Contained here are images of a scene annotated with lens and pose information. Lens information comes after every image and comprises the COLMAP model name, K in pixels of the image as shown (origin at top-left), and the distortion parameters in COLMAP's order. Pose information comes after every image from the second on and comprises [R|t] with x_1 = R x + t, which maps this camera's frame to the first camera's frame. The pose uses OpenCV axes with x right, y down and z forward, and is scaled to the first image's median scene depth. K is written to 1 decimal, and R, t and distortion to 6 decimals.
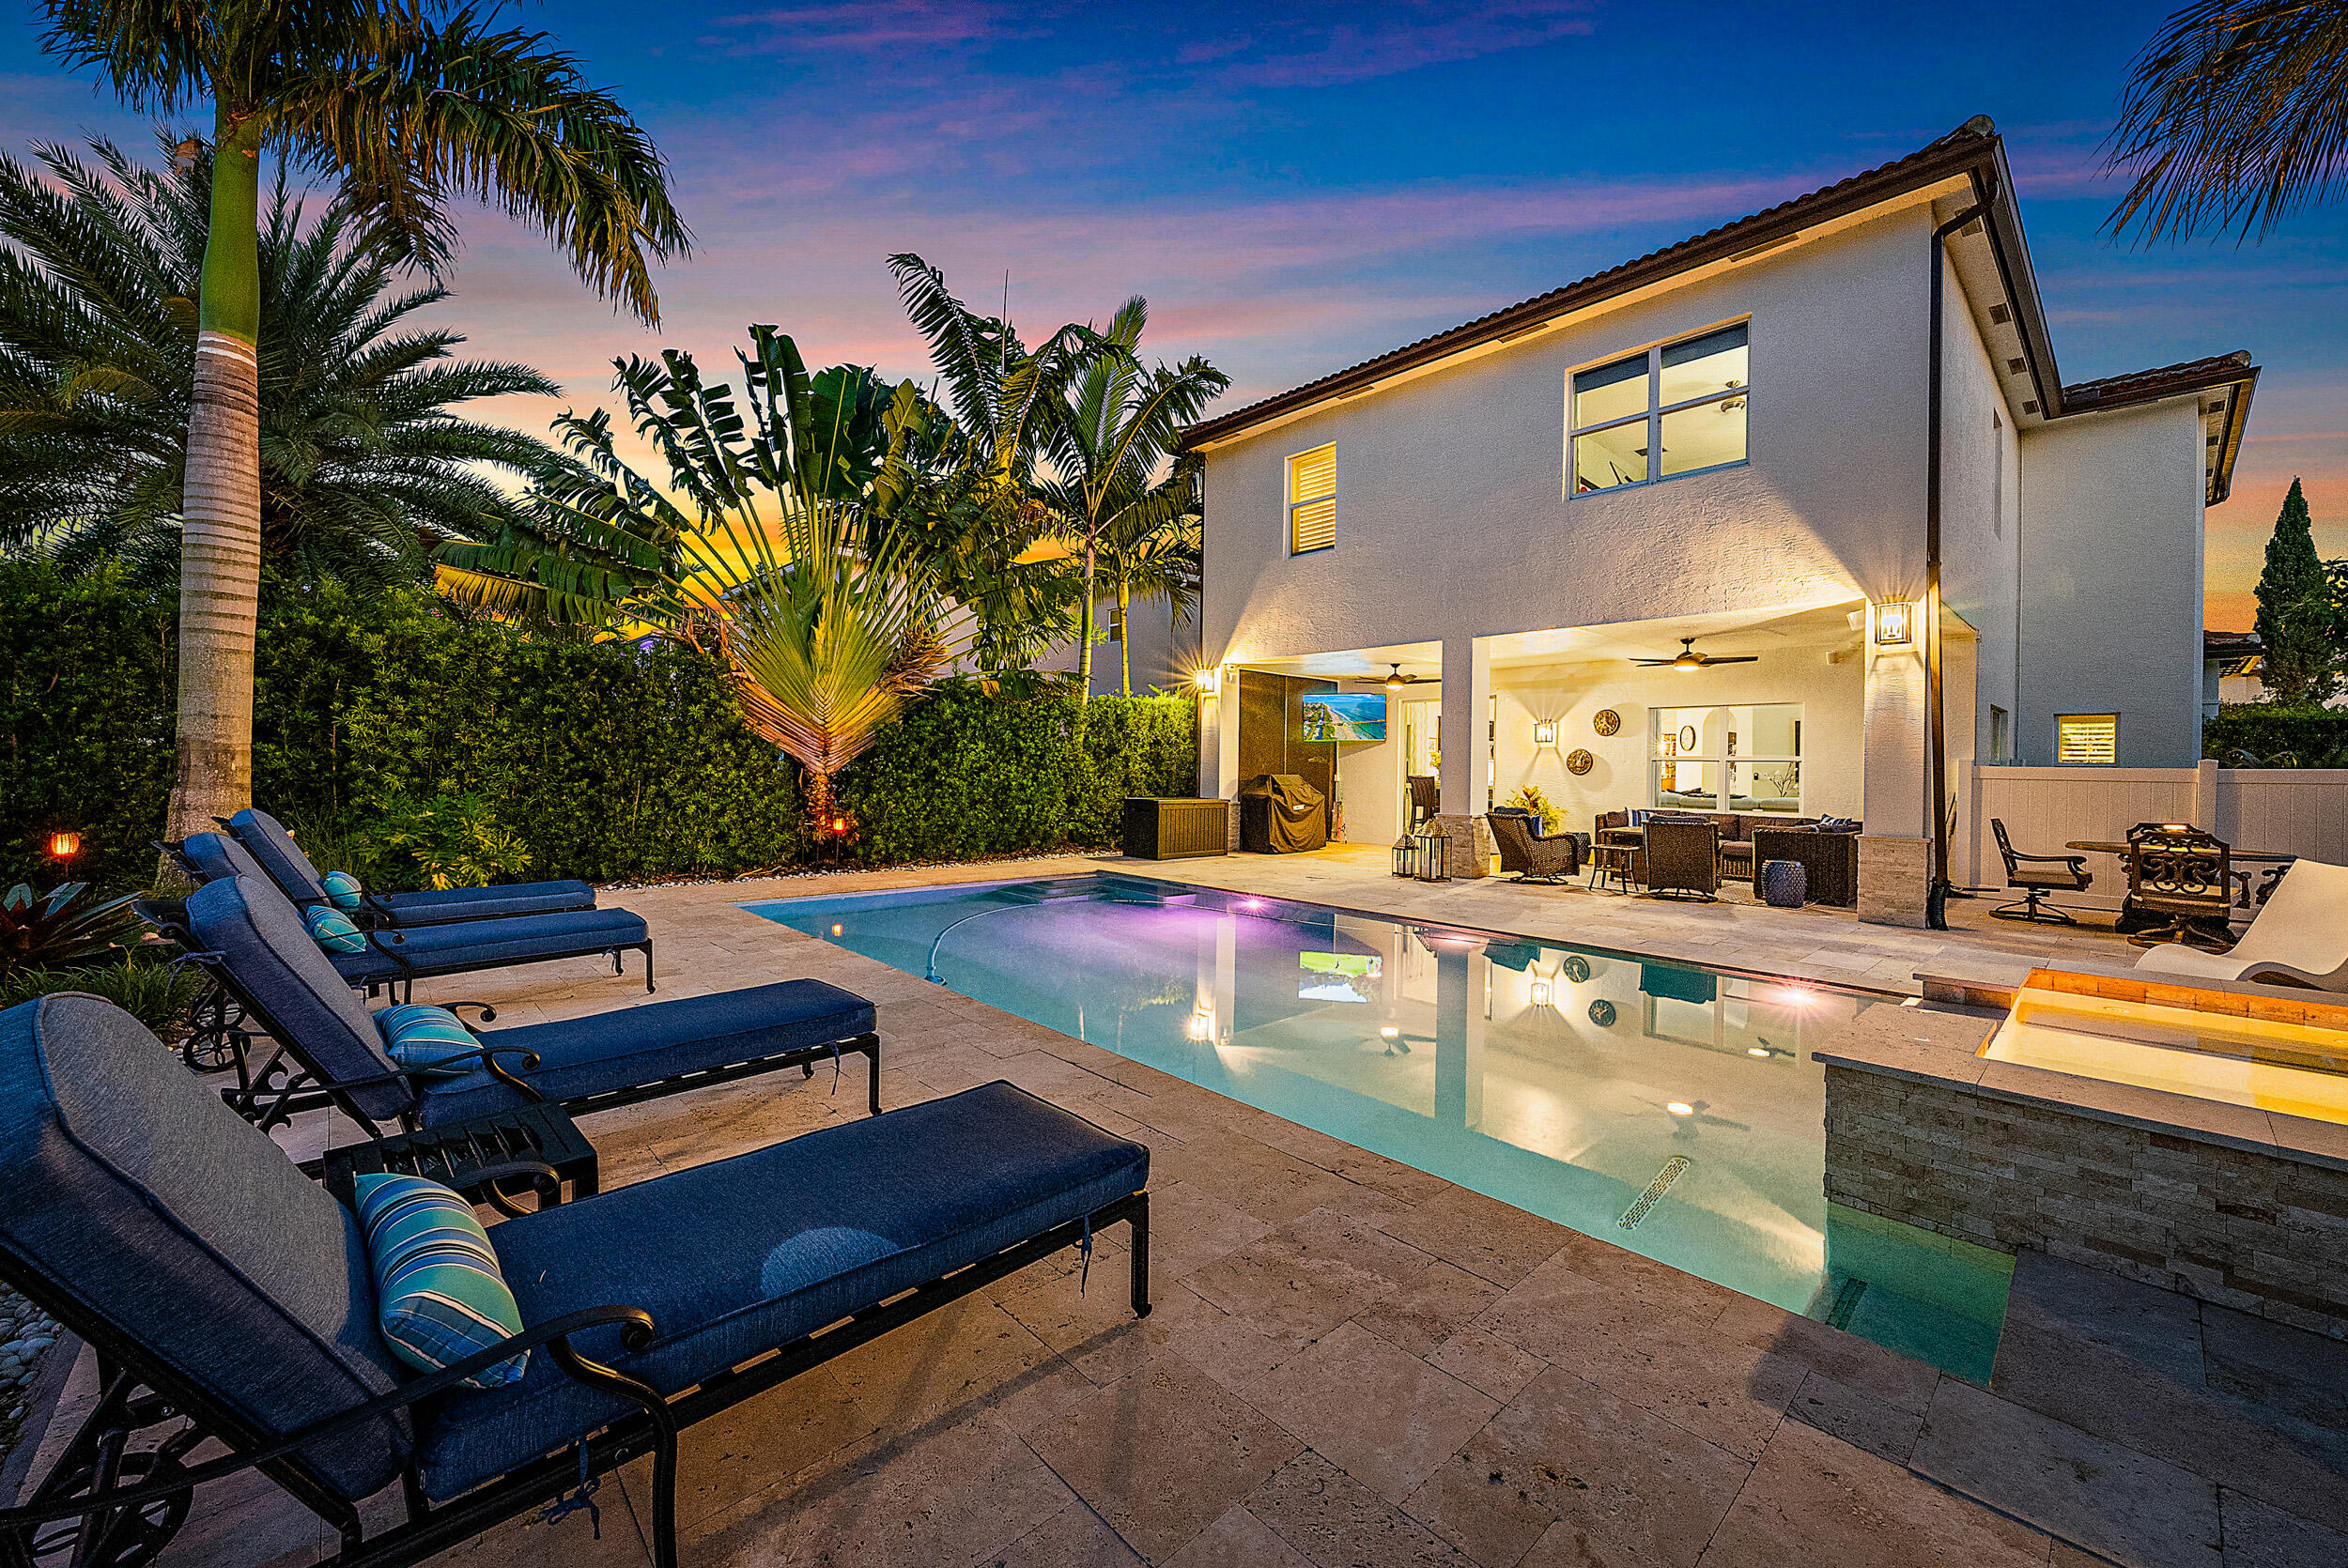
lens RADIAL K [[912.7, 0, 1168.4], [0, 912.7, 761.5], [0, 0, 1]] dist [0.000705, -0.000260]
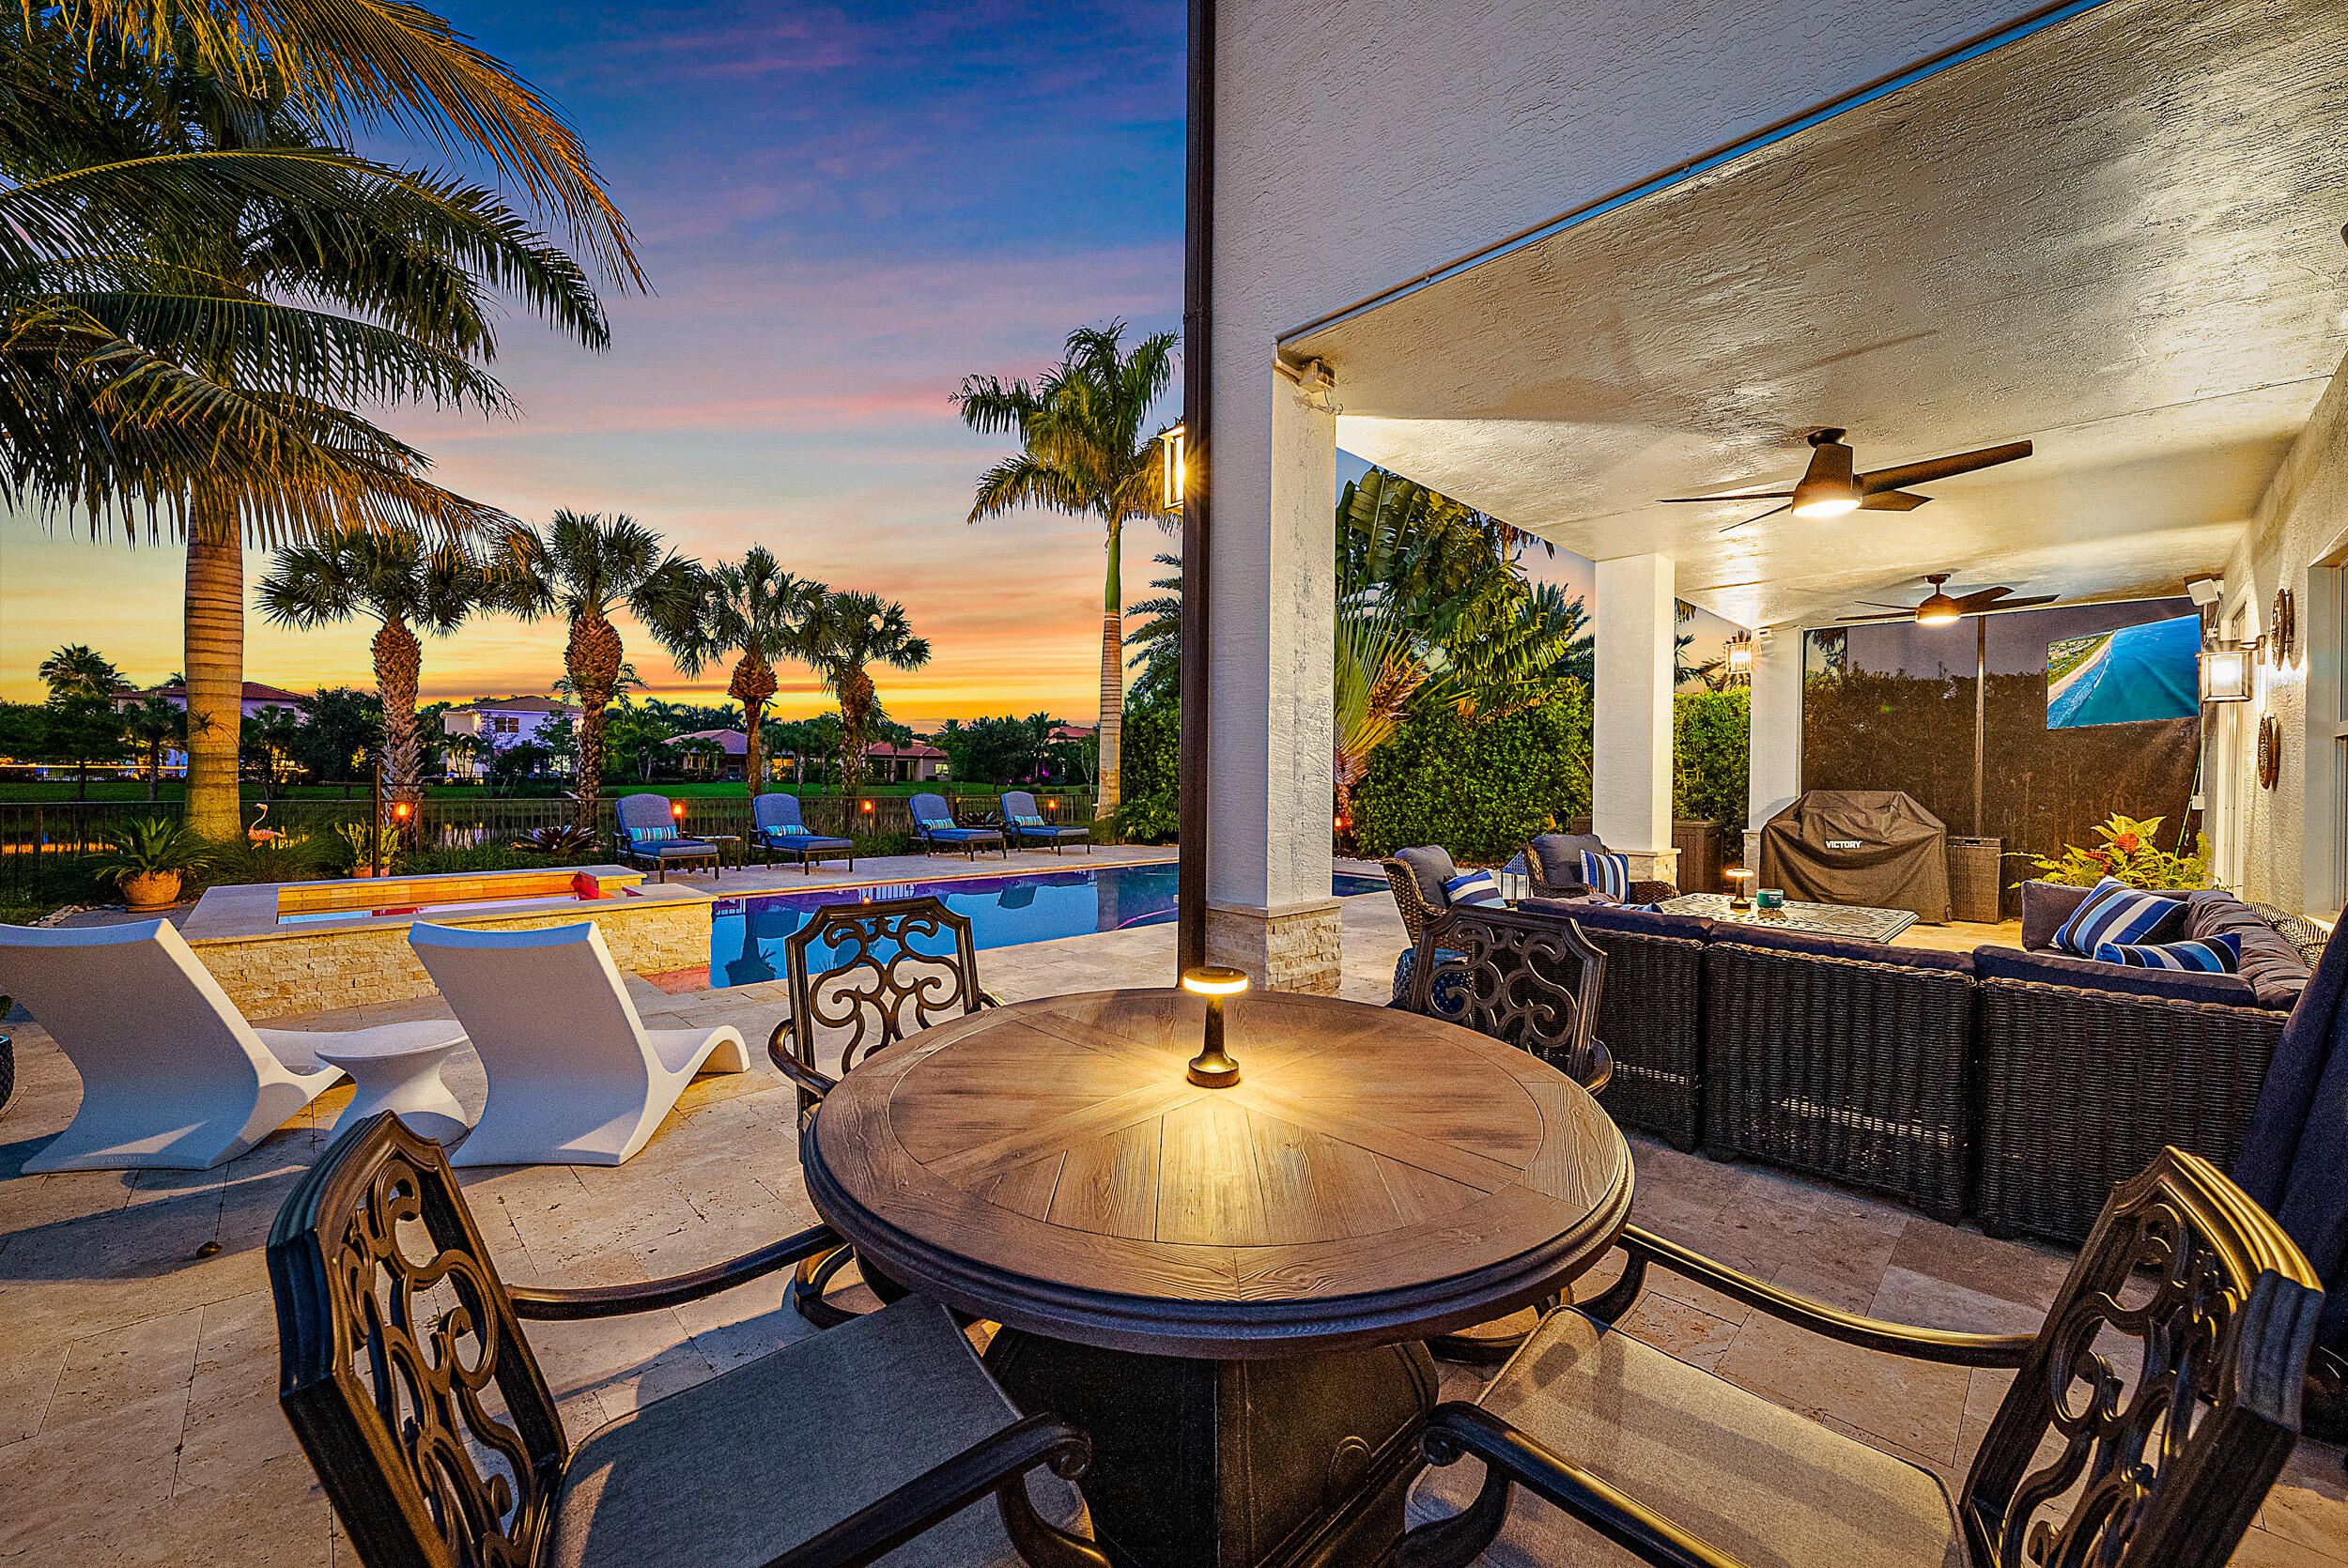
lens RADIAL K [[912.7, 0, 1168.4], [0, 912.7, 761.5], [0, 0, 1]] dist [0.000705, -0.000260]
pose [[0.011132, -0.027028, -0.999573, 1.003302], [-0.002275, 0.999631, -0.027055, 0.016340], [0.999935, 0.002576, 0.011067, 0.740173]]
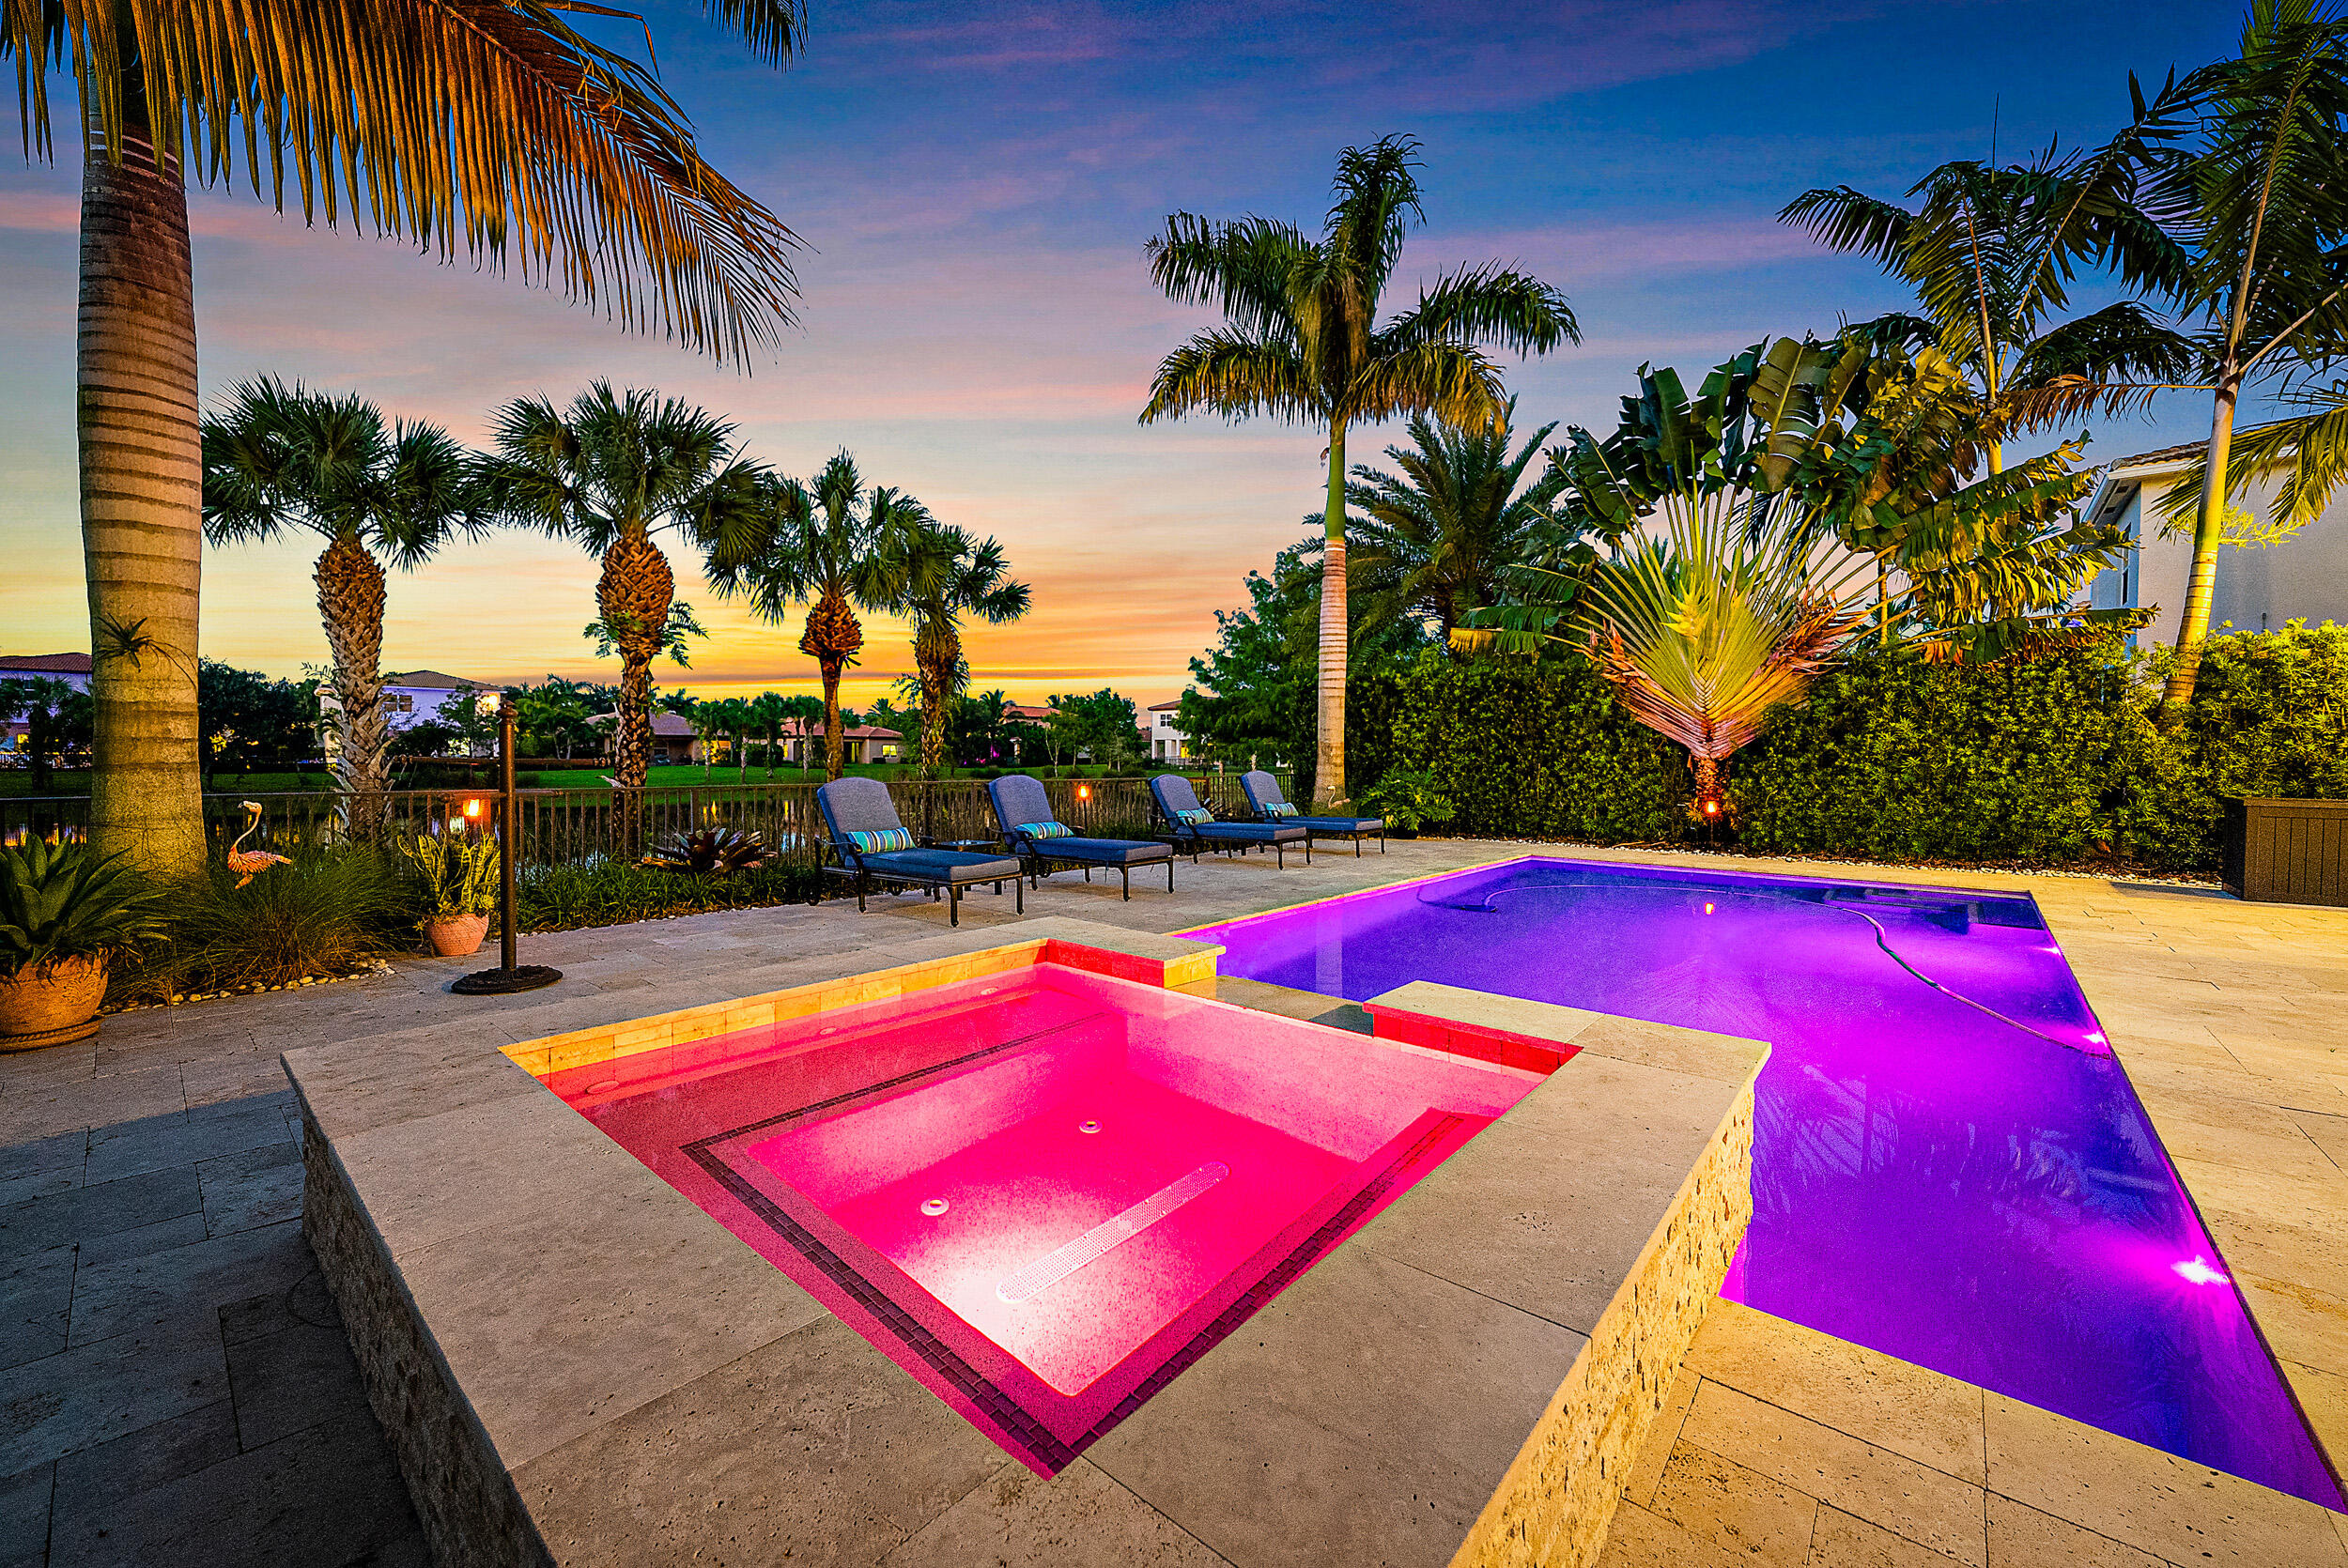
lens RADIAL K [[916.7, 0, 1177.3], [0, 916.7, 766.2], [0, 0, 1]] dist [-0.003028, 0.000001]
pose [[0.101349, -0.001267, -0.994850, 0.617138], [0.004827, 0.999988, -0.000782, 0.020404], [0.994839, -0.004723, 0.101354, 0.294771]]
